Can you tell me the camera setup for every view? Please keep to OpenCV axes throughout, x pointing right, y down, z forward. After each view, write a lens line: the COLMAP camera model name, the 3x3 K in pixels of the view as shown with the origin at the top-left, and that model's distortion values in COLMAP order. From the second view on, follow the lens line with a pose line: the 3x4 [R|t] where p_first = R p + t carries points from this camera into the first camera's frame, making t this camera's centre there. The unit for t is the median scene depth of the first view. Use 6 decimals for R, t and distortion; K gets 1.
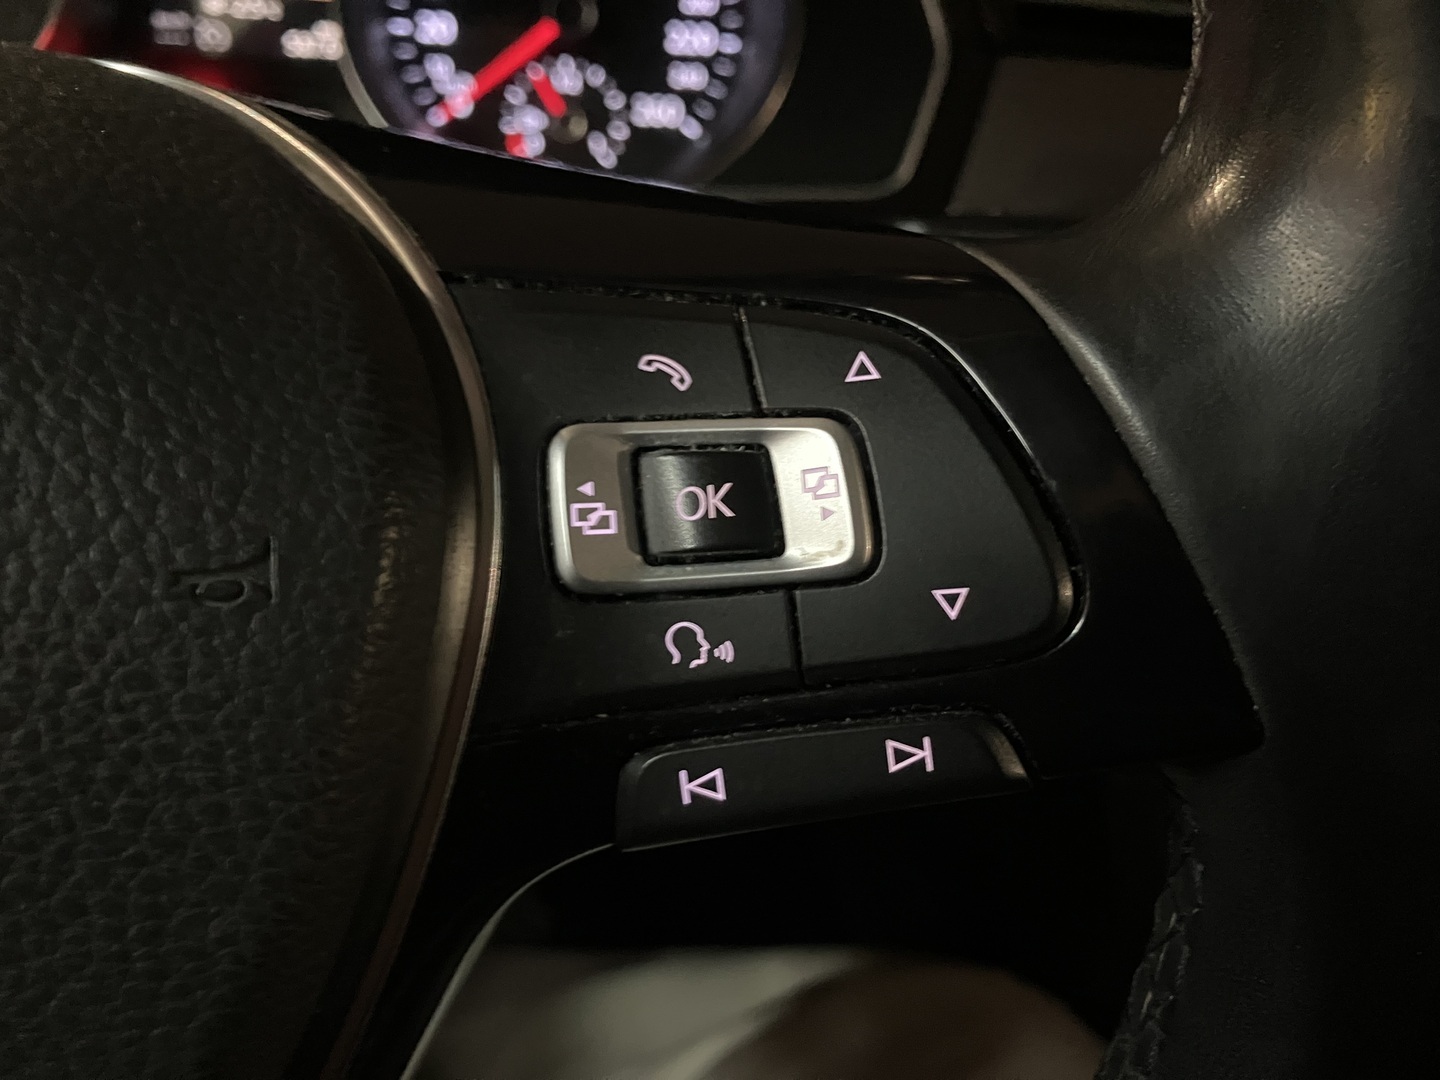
lens RADIAL K [[1148.2, 0, 716.0], [0, 1148.2, 541.1], [0, 0, 1]] dist [-0.001366, -0.056178]
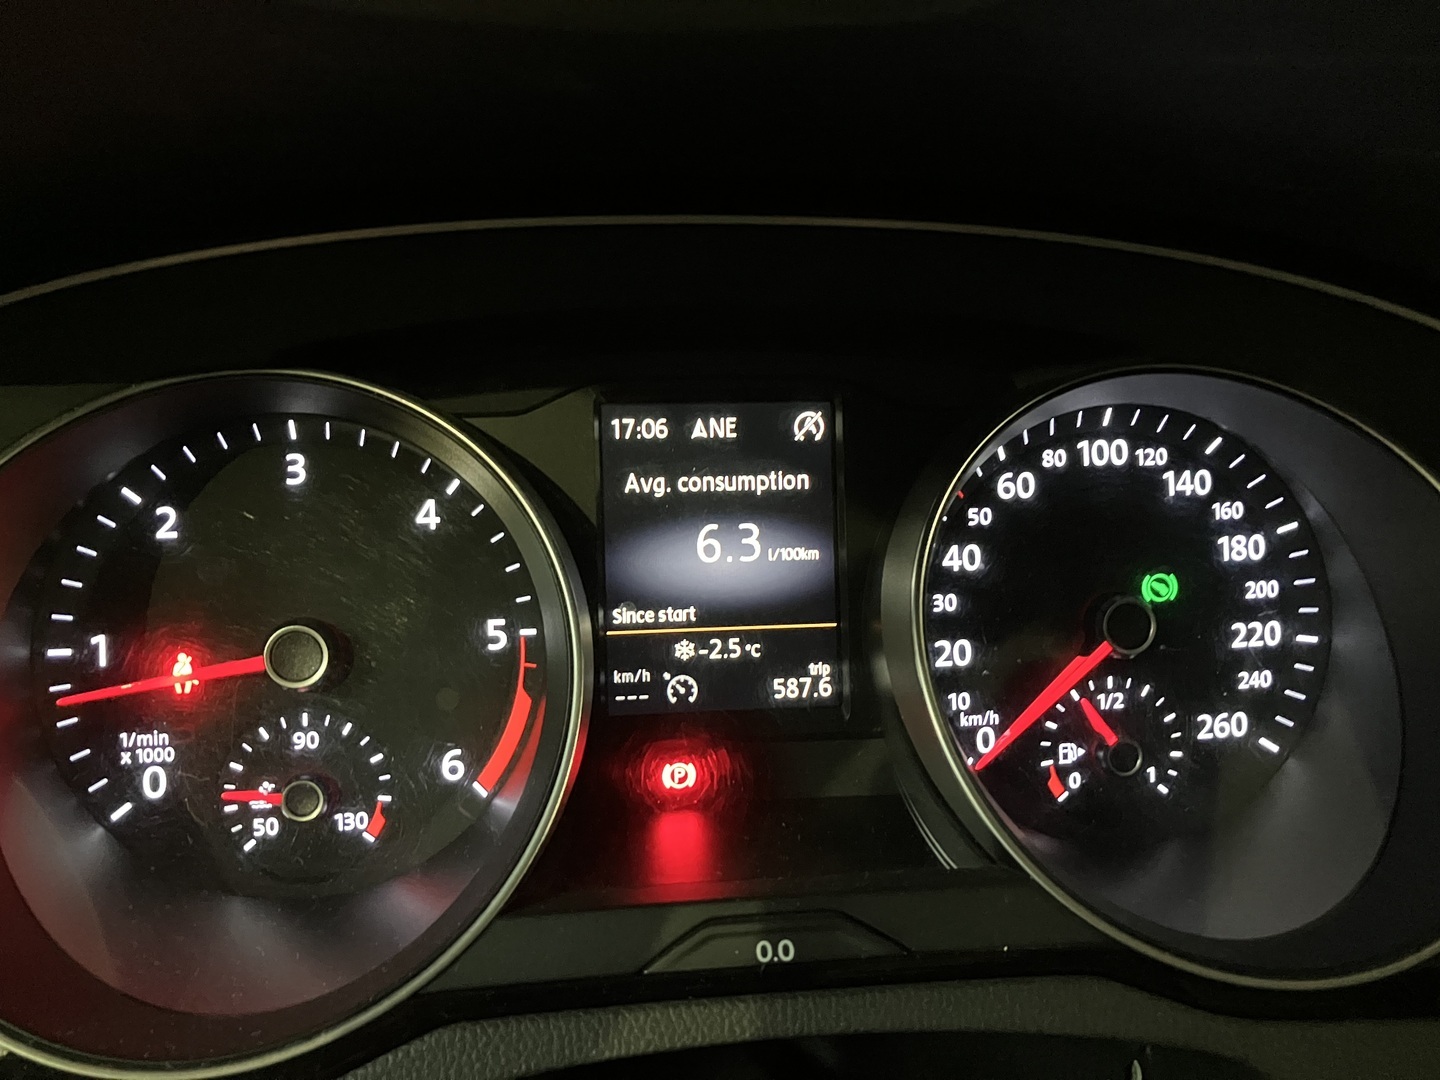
lens RADIAL K [[1148.2, 0, 733.4], [0, 1148.2, 548.3], [0, 0, 1]] dist [-0.001366, -0.056178]
pose [[0.997440, -0.067196, -0.024441, -1.215975], [0.058637, 0.964306, -0.258215, -1.066286], [0.040919, 0.256121, 0.965778, 0.714249]]
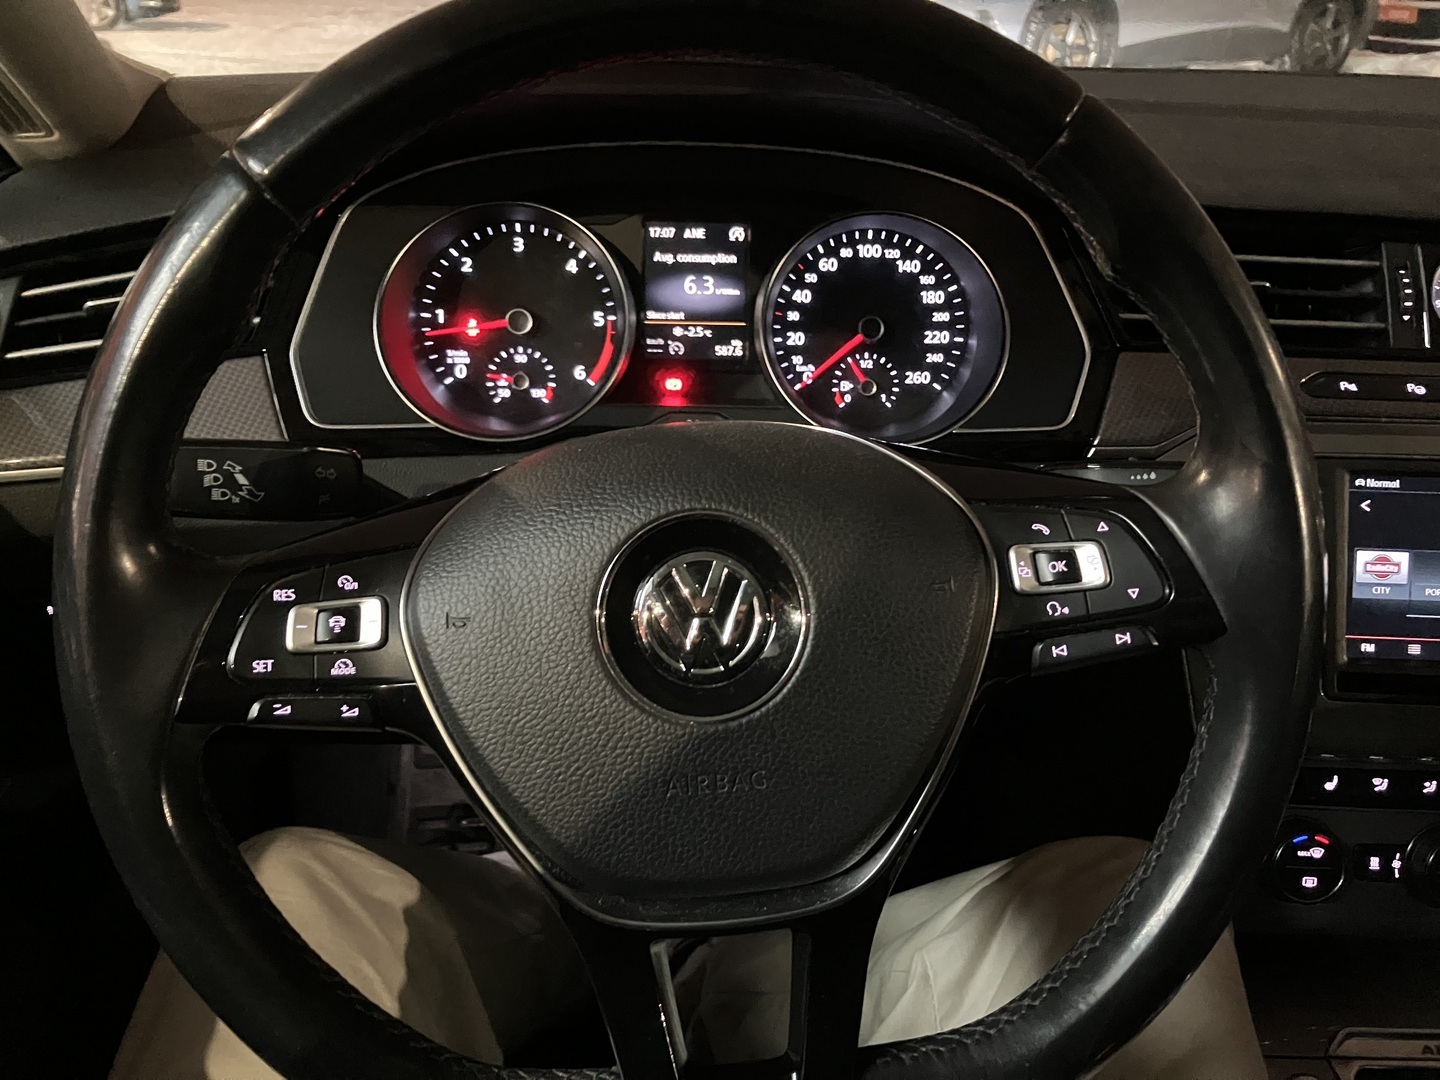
lens RADIAL K [[1148.2, 0, 714.1], [0, 1148.2, 537.8], [0, 0, 1]] dist [-0.001366, -0.056178]
pose [[0.996081, -0.016848, -0.086828, -0.721393], [0.005239, 0.991206, -0.132227, 0.323463], [0.088292, 0.131254, 0.987409, -2.446825]]
